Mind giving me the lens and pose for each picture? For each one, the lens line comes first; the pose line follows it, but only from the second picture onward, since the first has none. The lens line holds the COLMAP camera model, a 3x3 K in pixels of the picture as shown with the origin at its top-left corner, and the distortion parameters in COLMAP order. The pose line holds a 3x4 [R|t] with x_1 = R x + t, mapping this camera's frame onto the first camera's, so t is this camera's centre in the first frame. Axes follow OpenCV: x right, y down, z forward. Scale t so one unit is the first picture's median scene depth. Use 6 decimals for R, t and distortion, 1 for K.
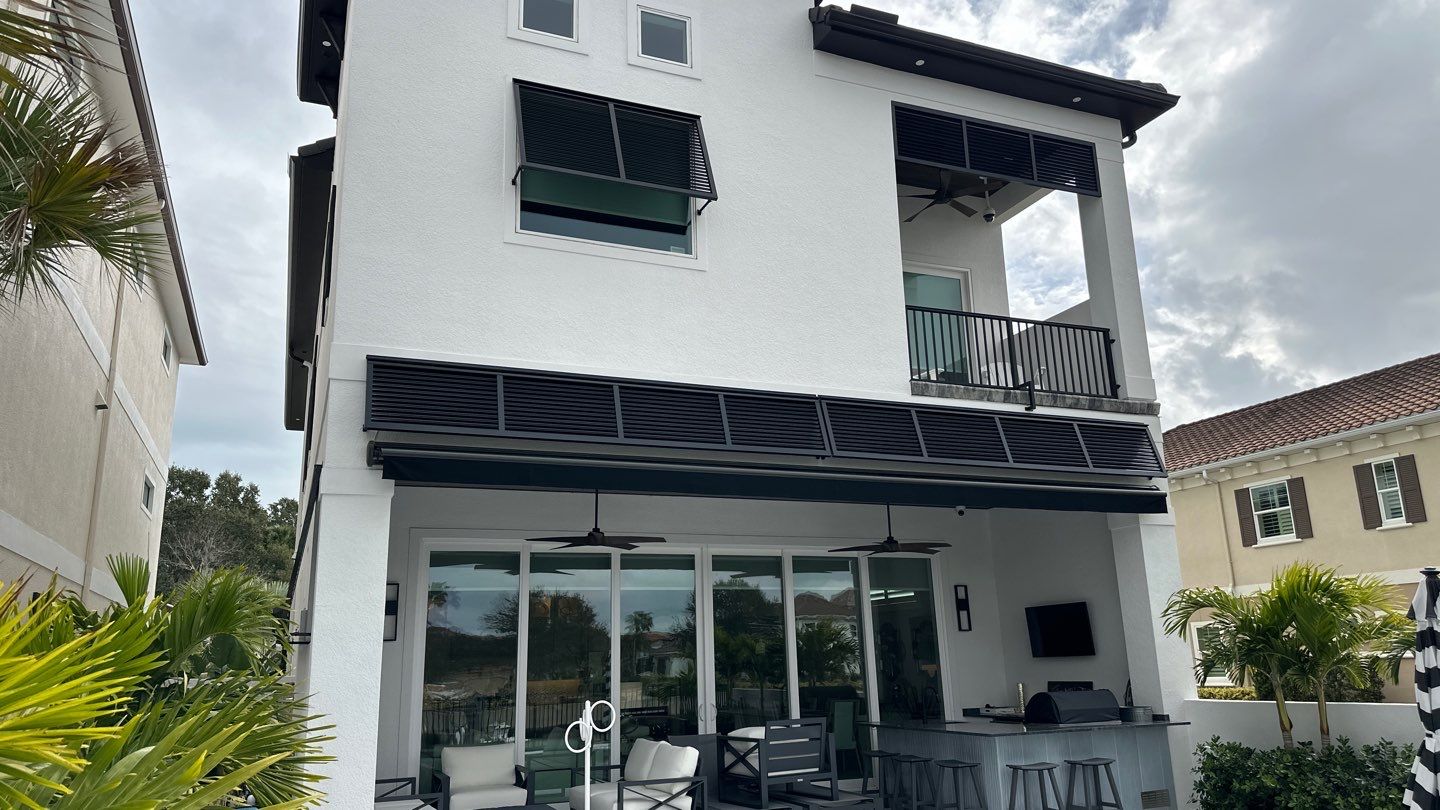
lens RADIAL K [[1005.2, 0, 718.2], [0, 1005.2, 407.5], [0, 0, 1]] dist [0.020085, -0.014041]
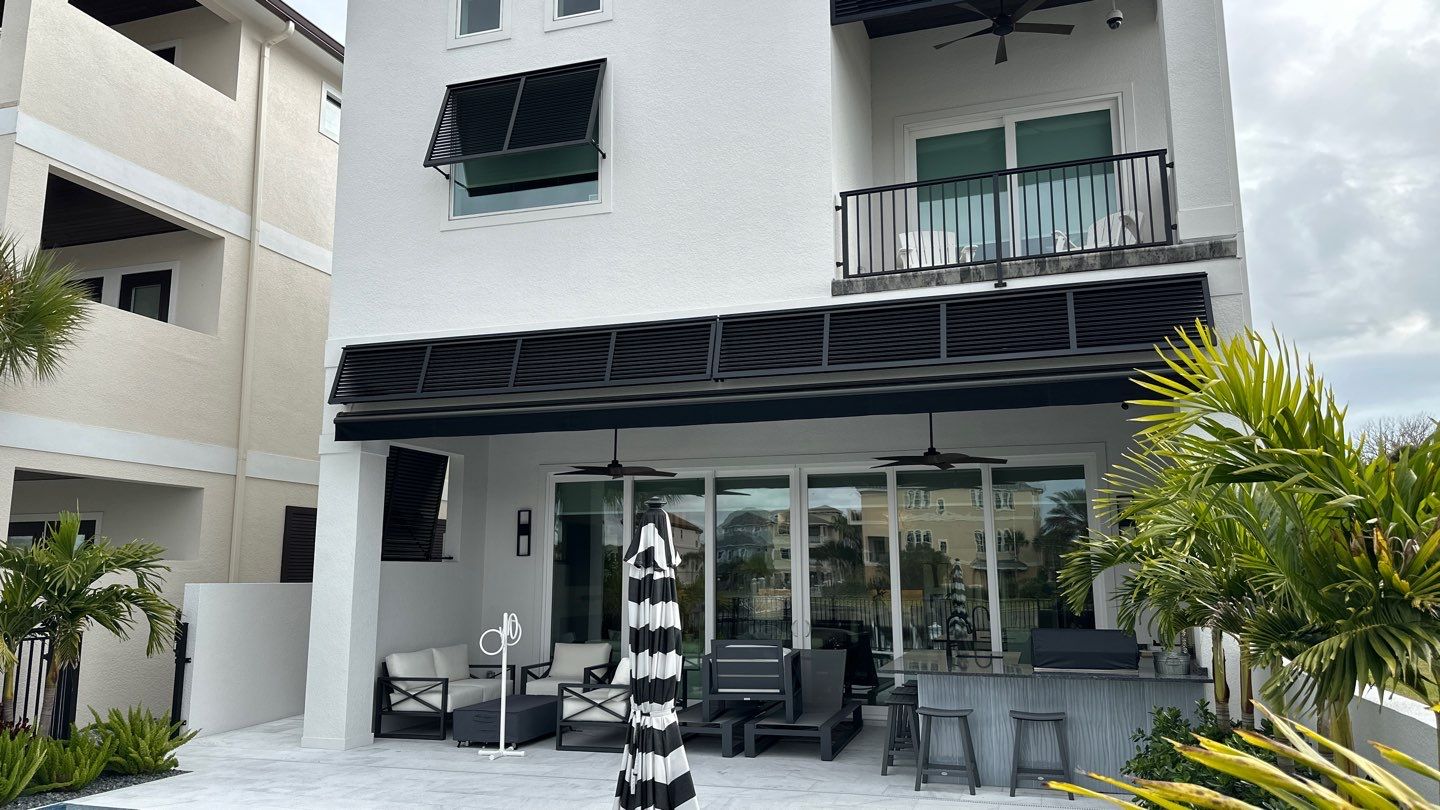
lens RADIAL K [[1005.2, 0, 724.0], [0, 1005.2, 417.9], [0, 0, 1]] dist [0.020085, -0.014041]
pose [[0.754185, -0.075763, -0.652276, 0.665568], [0.144943, 0.988029, 0.052828, 0.032322], [0.640465, -0.134385, 0.756138, 0.236723]]
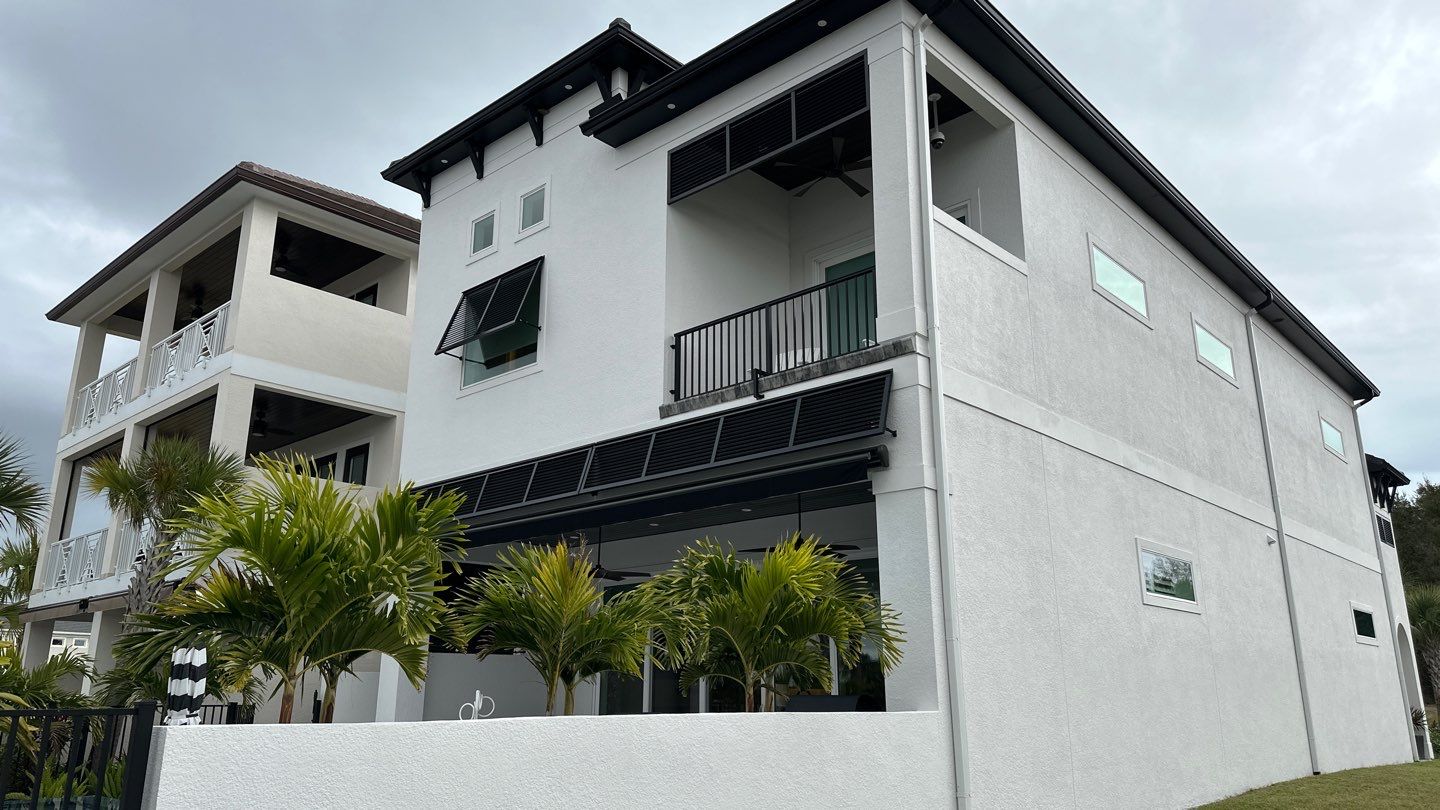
lens RADIAL K [[1005.2, 0, 714.9], [0, 1005.2, 401.7], [0, 0, 1]] dist [0.020085, -0.014041]
pose [[0.412237, -0.224499, -0.882984, 1.150495], [0.217247, 0.965431, -0.144036, 0.136221], [0.884796, -0.132448, 0.446758, 0.536061]]
